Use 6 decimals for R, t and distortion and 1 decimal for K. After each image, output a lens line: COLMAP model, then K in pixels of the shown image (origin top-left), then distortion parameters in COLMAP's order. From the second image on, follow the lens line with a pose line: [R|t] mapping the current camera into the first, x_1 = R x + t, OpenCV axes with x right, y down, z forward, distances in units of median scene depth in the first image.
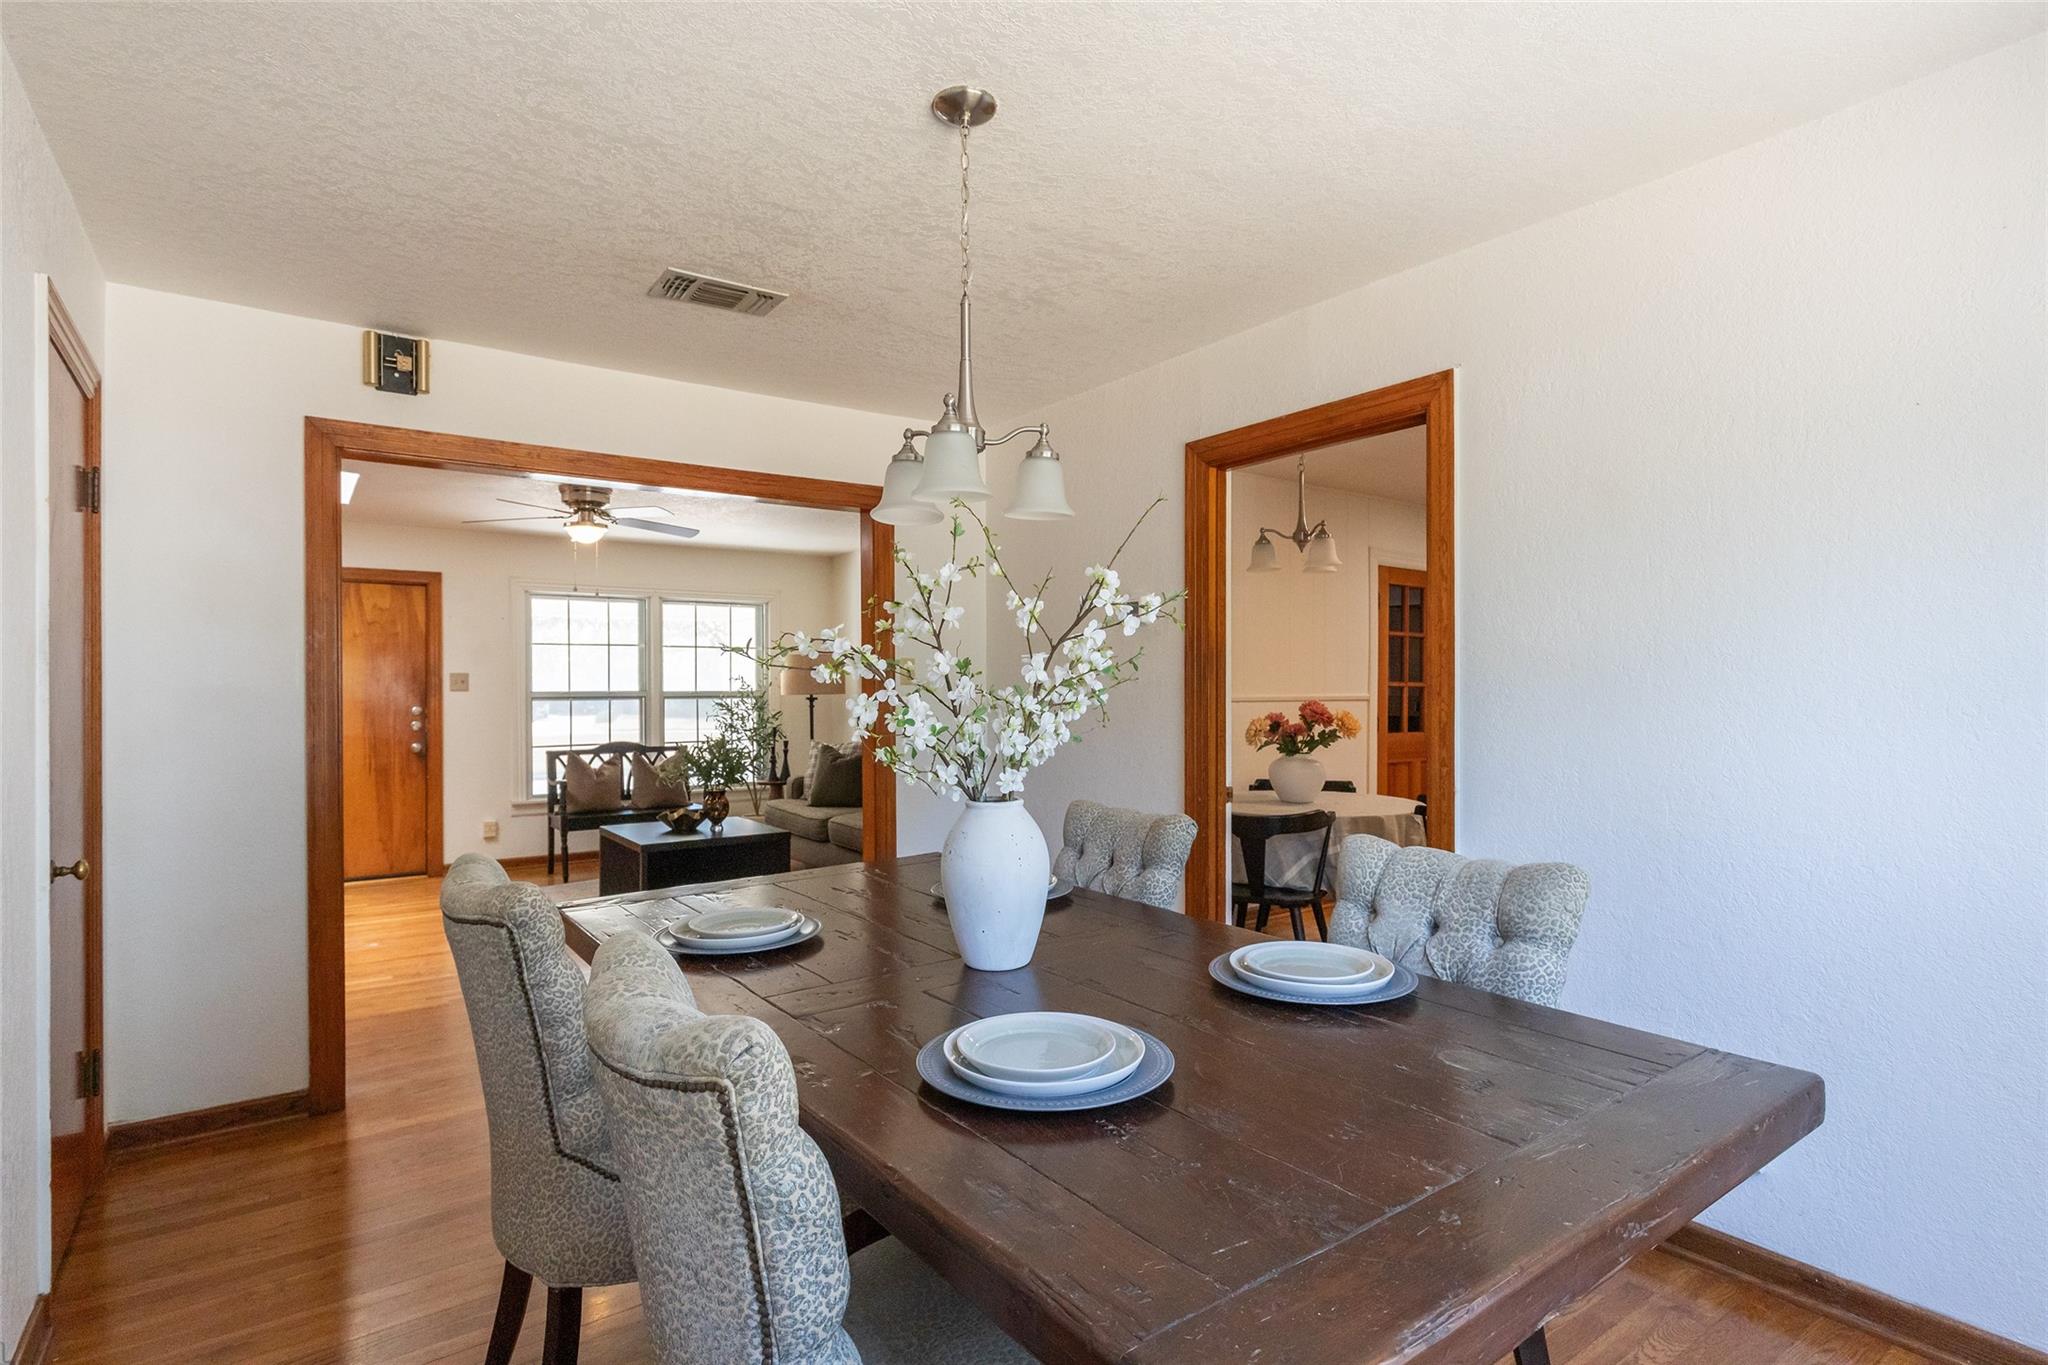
lens RADIAL K [[1047.6, 0, 1005.1], [0, 1047.6, 690.6], [0, 0, 1]] dist [0.003743, 0.000024]
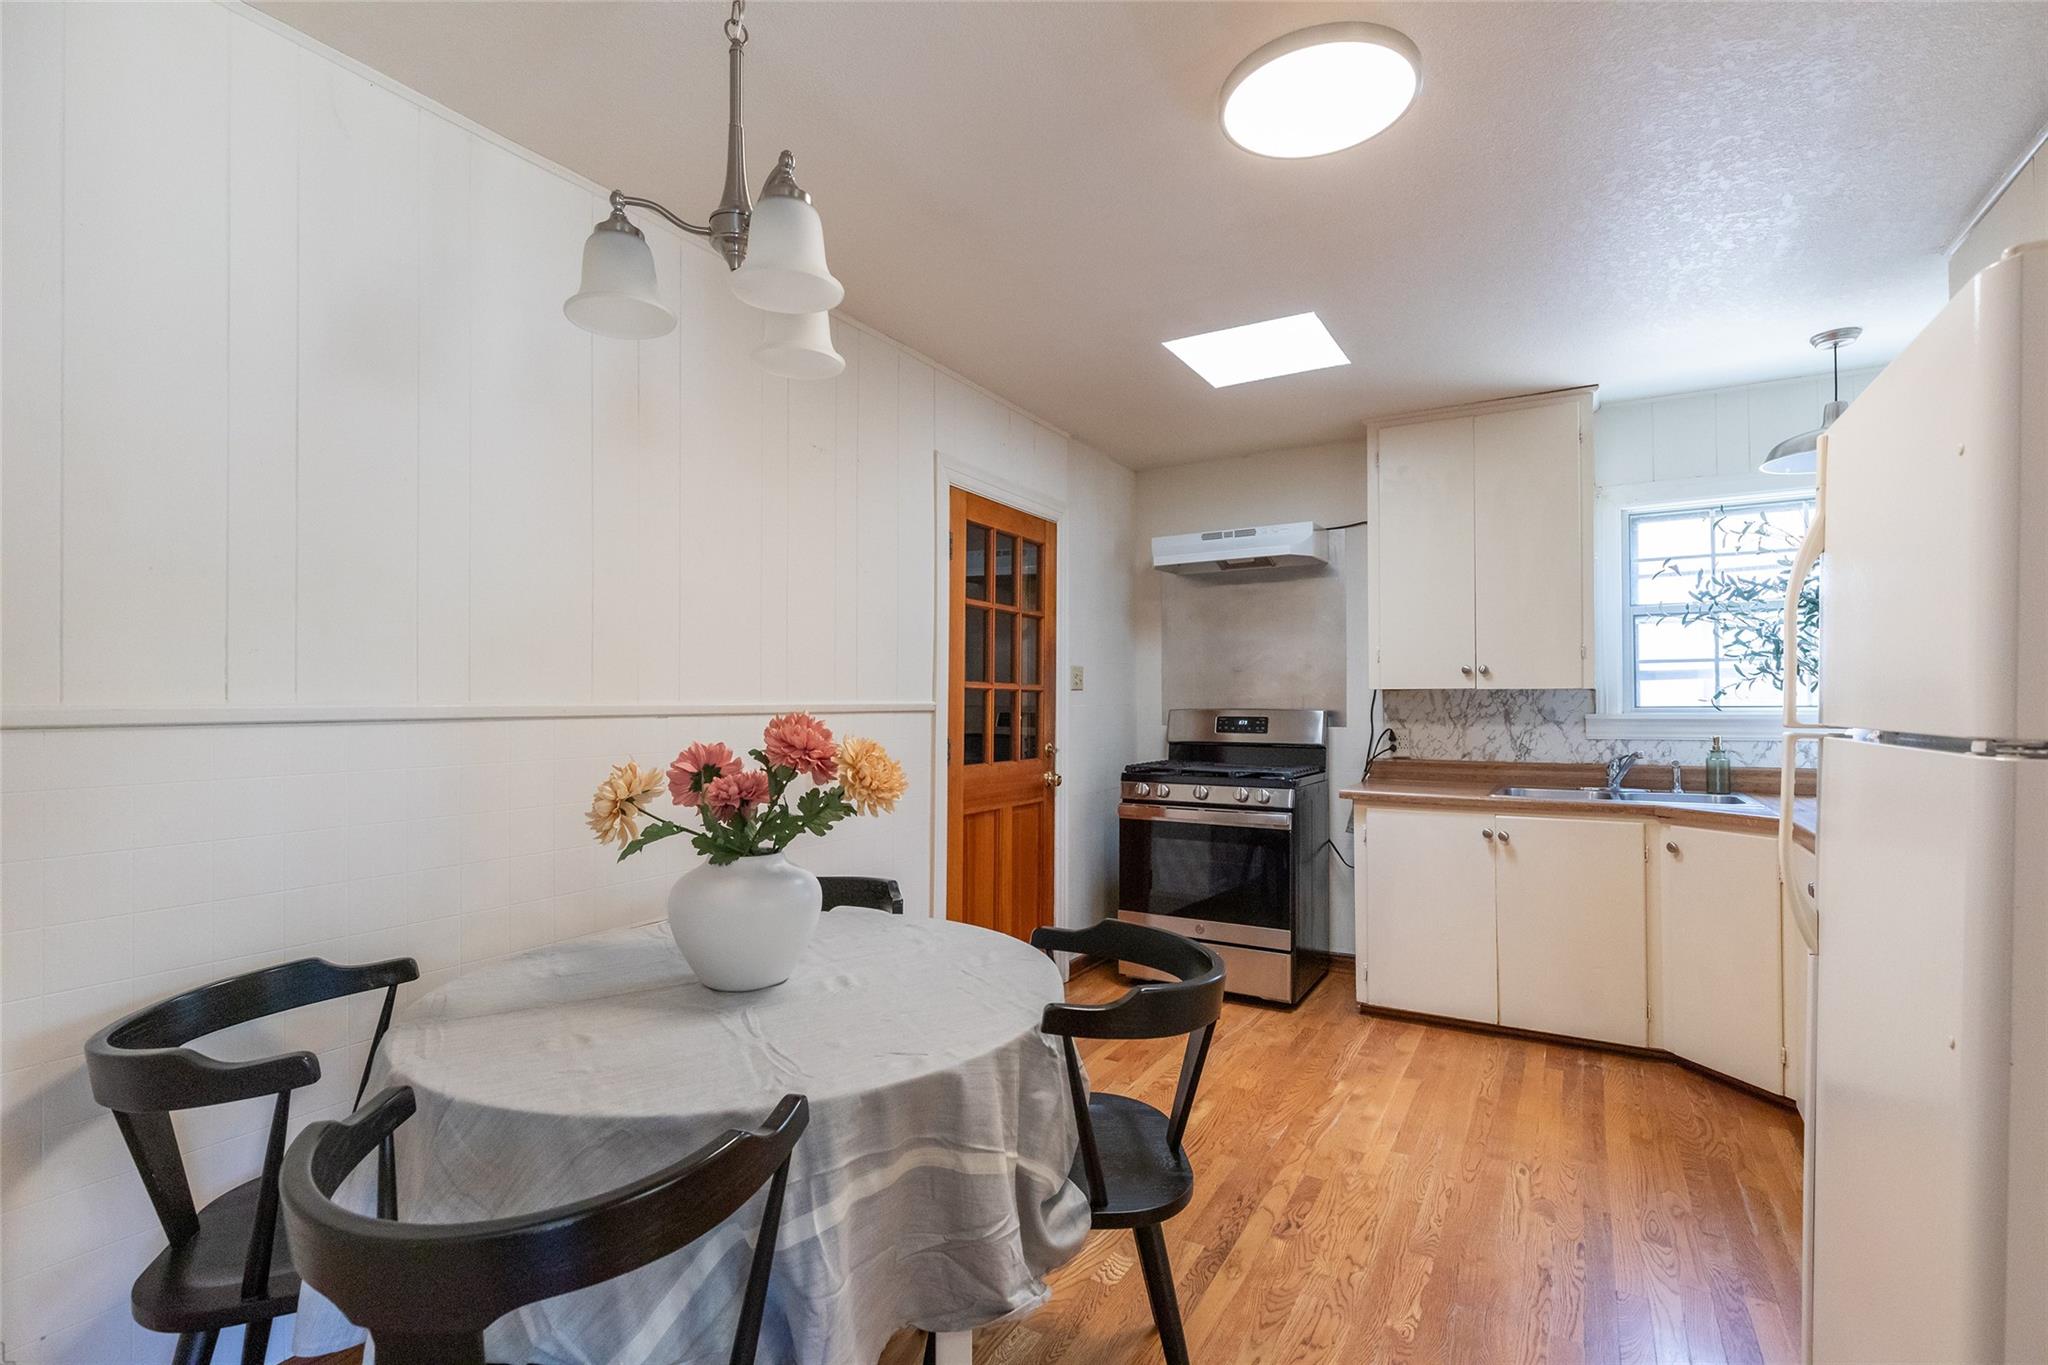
lens RADIAL K [[973.0, 0, 1022.0], [0, 973.0, 689.5], [0, 0, 1]] dist [-0.001180, -0.000051]
pose [[0.914765, 0.007976, 0.403909, 0.224229], [-0.003526, 0.999925, -0.011761, 0.004589], [-0.403972, 0.009334, 0.914724, 0.628487]]
